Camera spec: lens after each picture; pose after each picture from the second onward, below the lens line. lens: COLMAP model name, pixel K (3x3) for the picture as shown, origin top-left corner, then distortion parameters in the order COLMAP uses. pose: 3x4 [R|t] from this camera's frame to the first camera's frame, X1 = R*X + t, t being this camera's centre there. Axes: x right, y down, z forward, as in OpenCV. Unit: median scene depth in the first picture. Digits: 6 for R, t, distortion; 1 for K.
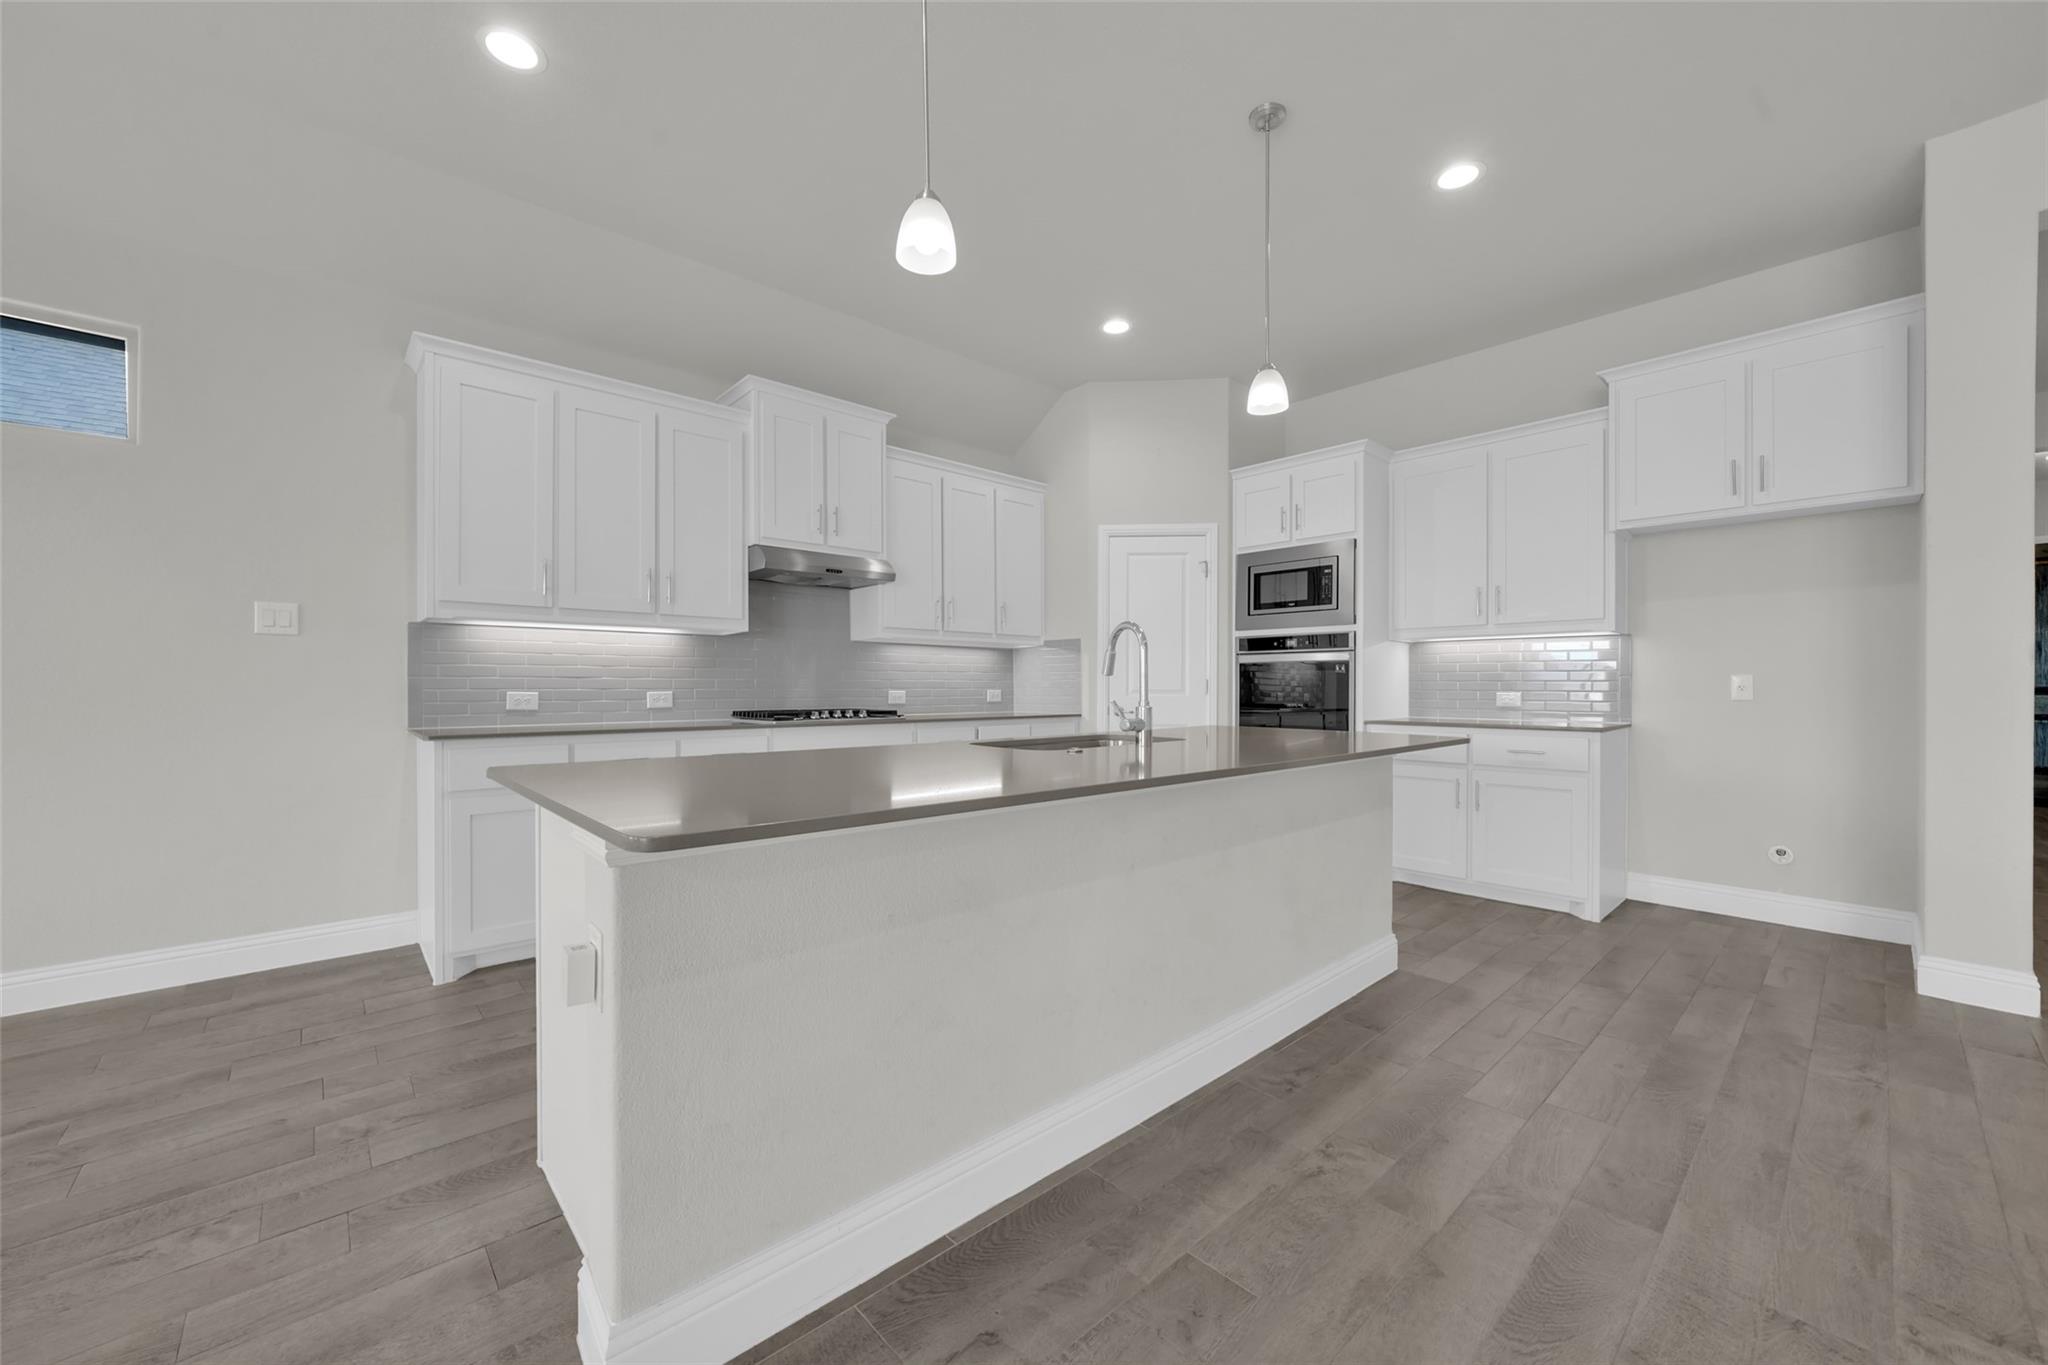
lens RADIAL K [[787.5, 0, 1019.0], [0, 787.5, 685.2], [0, 0, 1]] dist [-0.009998, 0.003304]
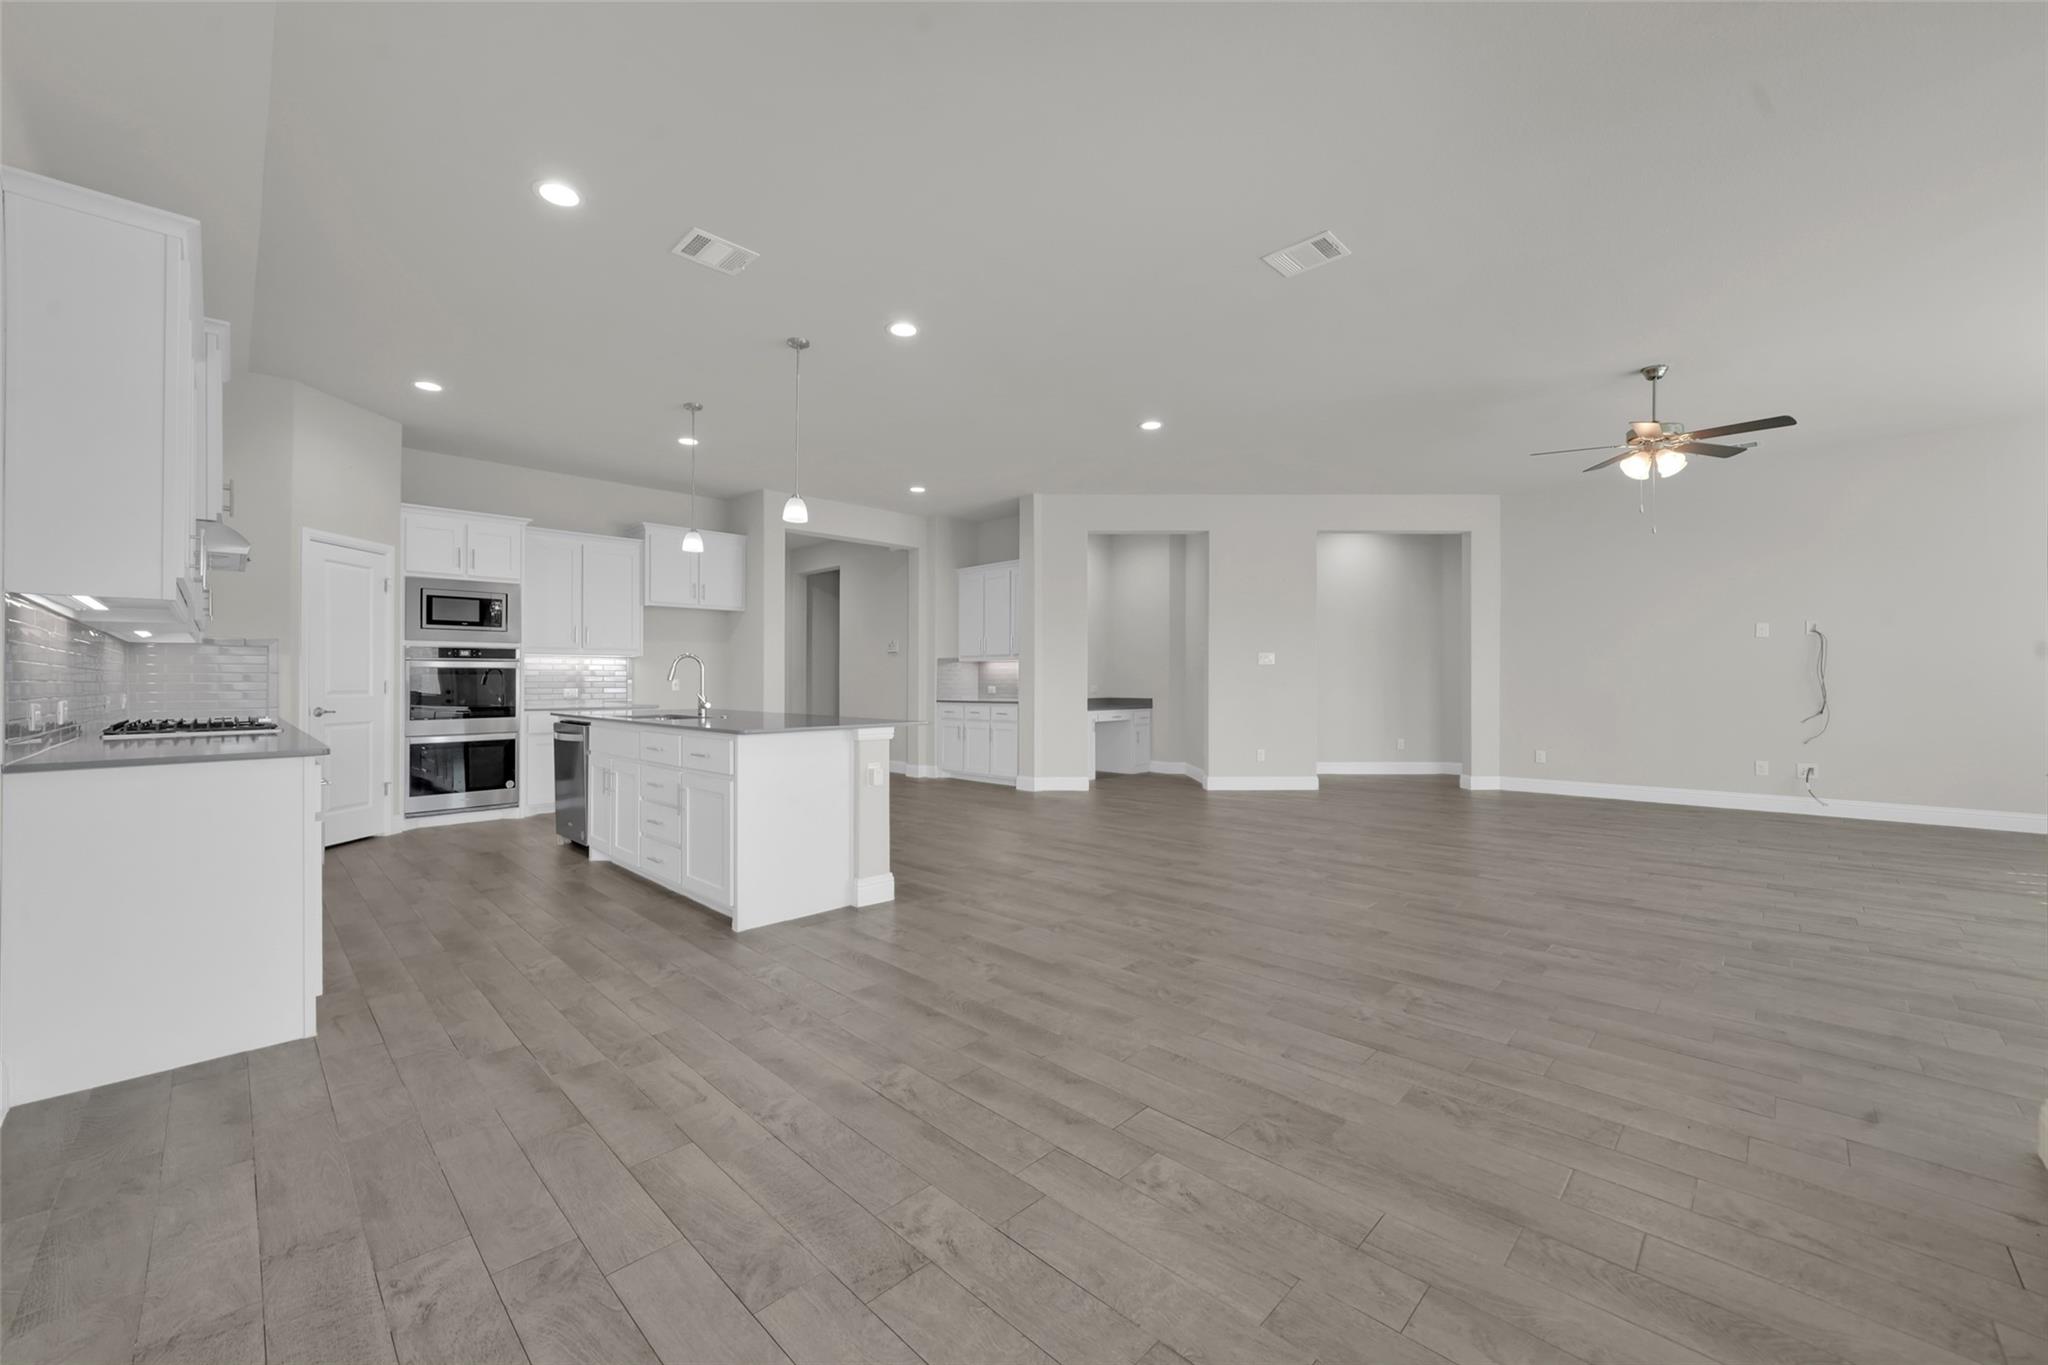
lens RADIAL K [[787.5, 0, 1005.8], [0, 787.5, 665.0], [0, 0, 1]] dist [-0.009998, 0.003304]
pose [[-0.052210, 0.019539, 0.998445, -1.199644], [0.005478, 0.999799, -0.019279, -0.004676], [-0.998621, 0.004463, -0.052307, 0.203648]]
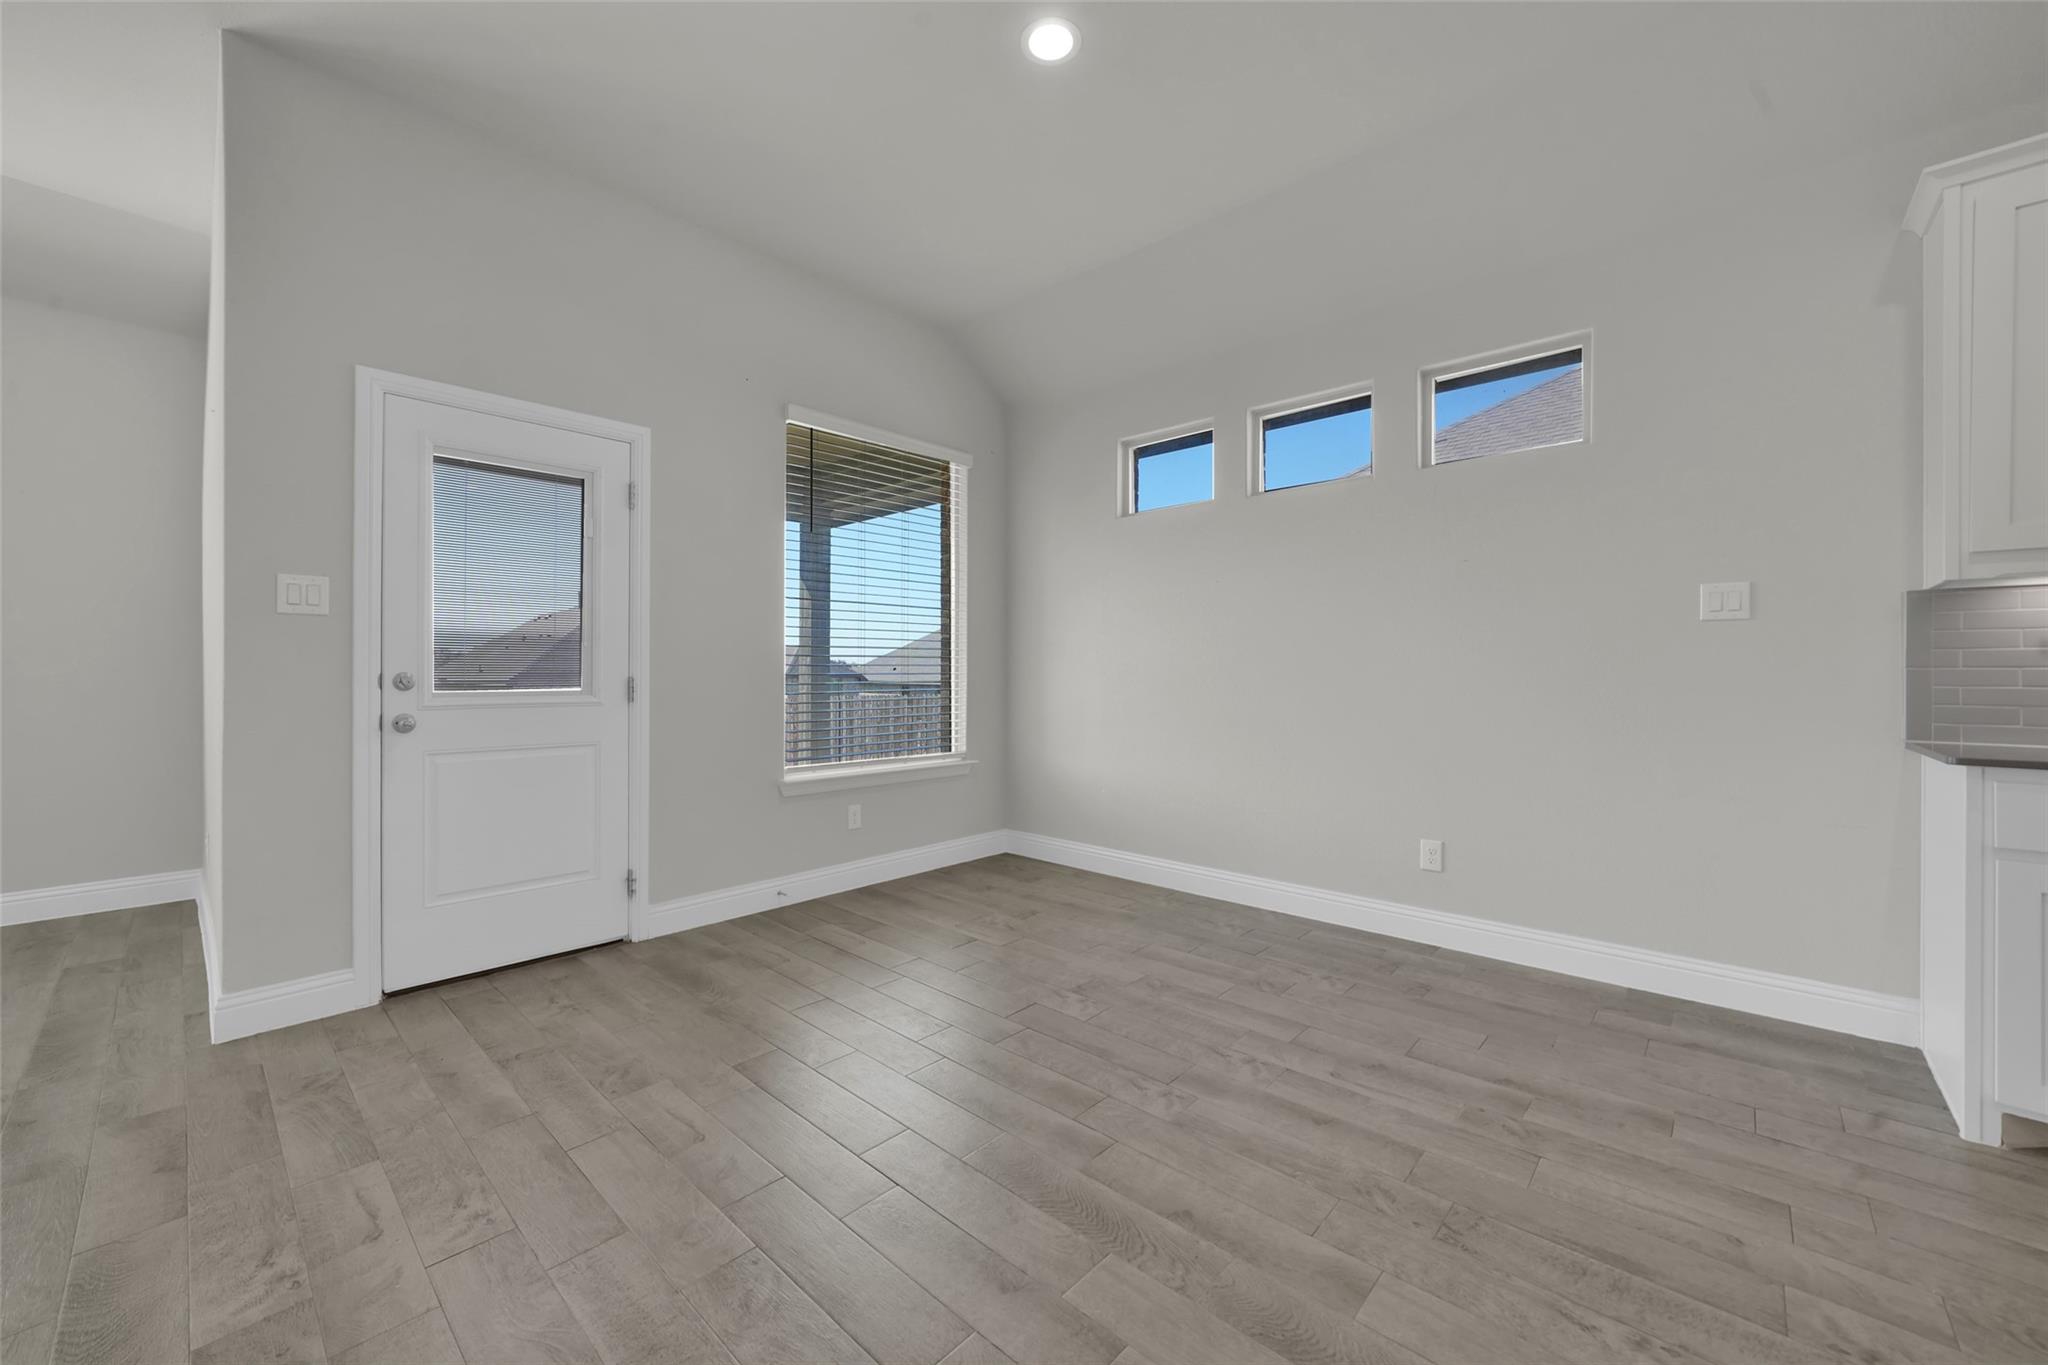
lens RADIAL K [[787.5, 0, 1004.9], [0, 787.5, 678.0], [0, 0, 1]] dist [-0.009998, 0.003304]
pose [[0.084822, 0.004250, -0.996387, -0.118170], [-0.004895, 0.999981, 0.003848, -0.000551], [0.996384, 0.004551, 0.084841, 0.104124]]
